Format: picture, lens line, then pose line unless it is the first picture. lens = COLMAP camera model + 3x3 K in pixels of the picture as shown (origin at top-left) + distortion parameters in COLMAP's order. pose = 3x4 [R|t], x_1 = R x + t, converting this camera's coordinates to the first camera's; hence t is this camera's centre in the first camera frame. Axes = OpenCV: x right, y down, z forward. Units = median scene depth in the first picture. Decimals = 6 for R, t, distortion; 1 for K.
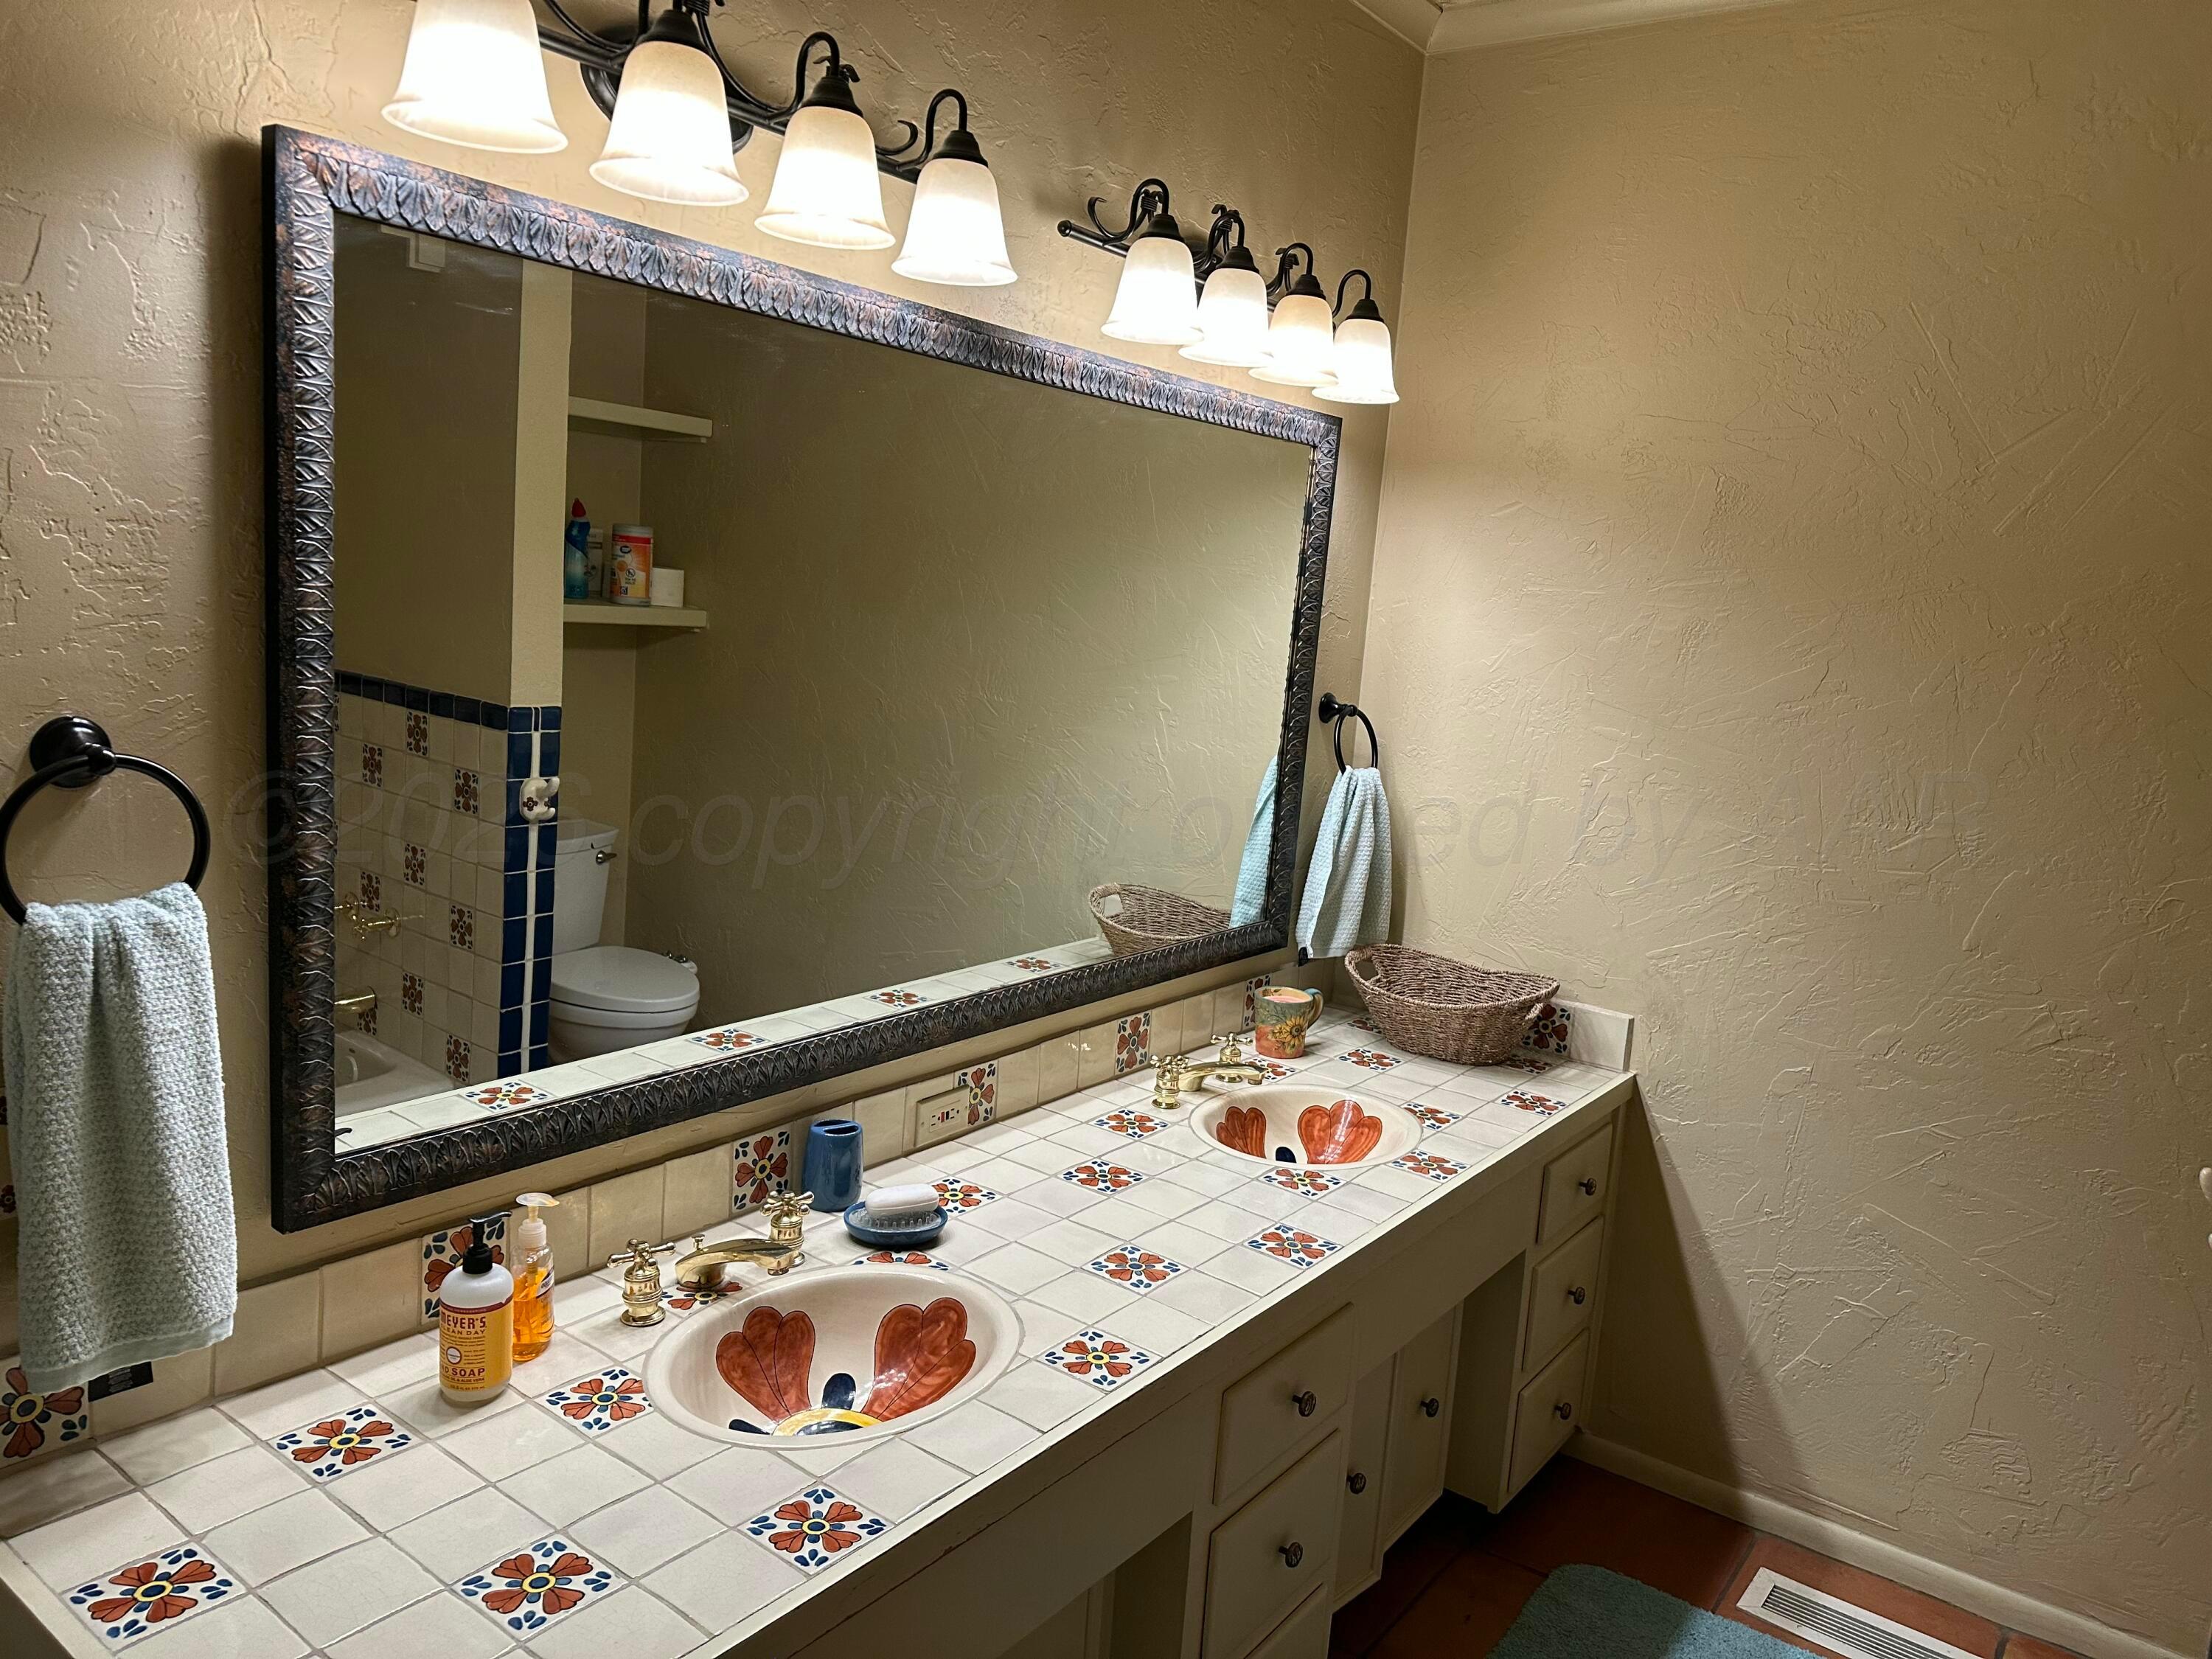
lens RADIAL K [[1518.9, 0, 1106.0], [0, 1518.9, 829.5], [0, 0, 1]] dist [-0.001741, -0.000031]
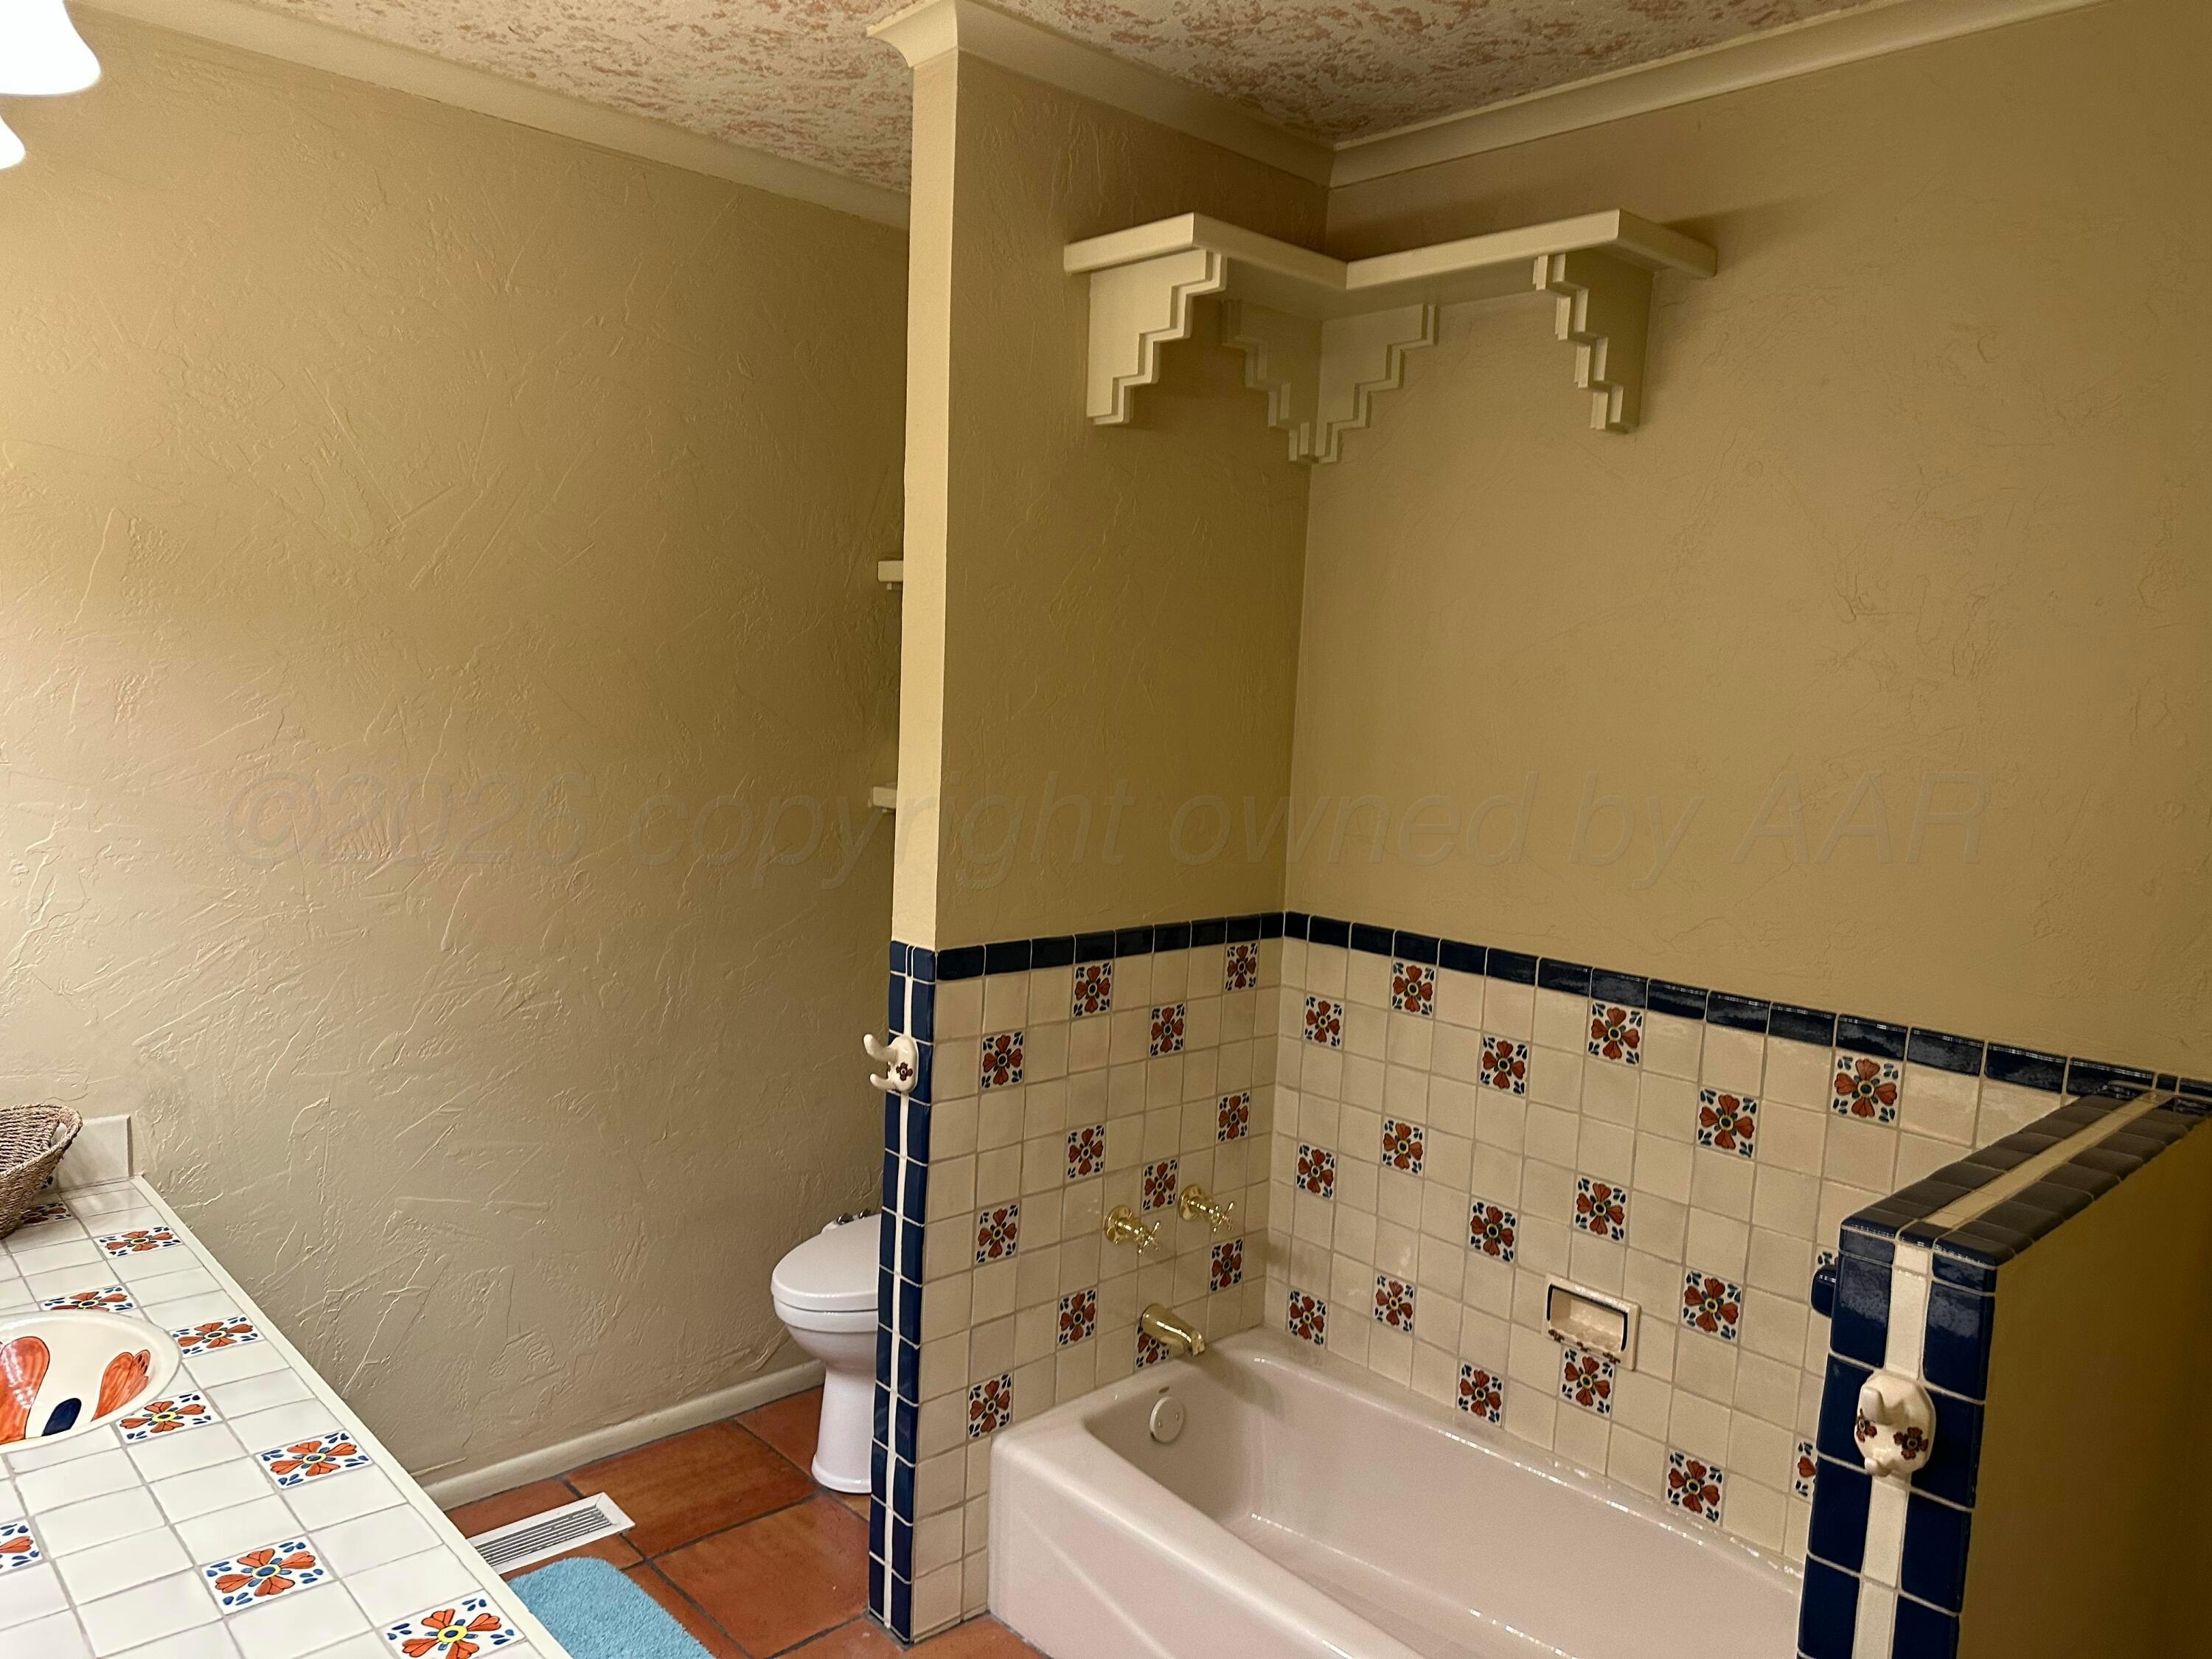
lens RADIAL K [[1561.4, 0, 1106.0], [0, 1561.4, 829.5], [0, 0, 1]] dist [-0.000065, 0.001882]
pose [[0.183810, -0.169226, 0.968285, -0.463421], [0.122072, 0.981373, 0.148341, -0.122532], [-0.975353, 0.090934, 0.201044, 0.263251]]
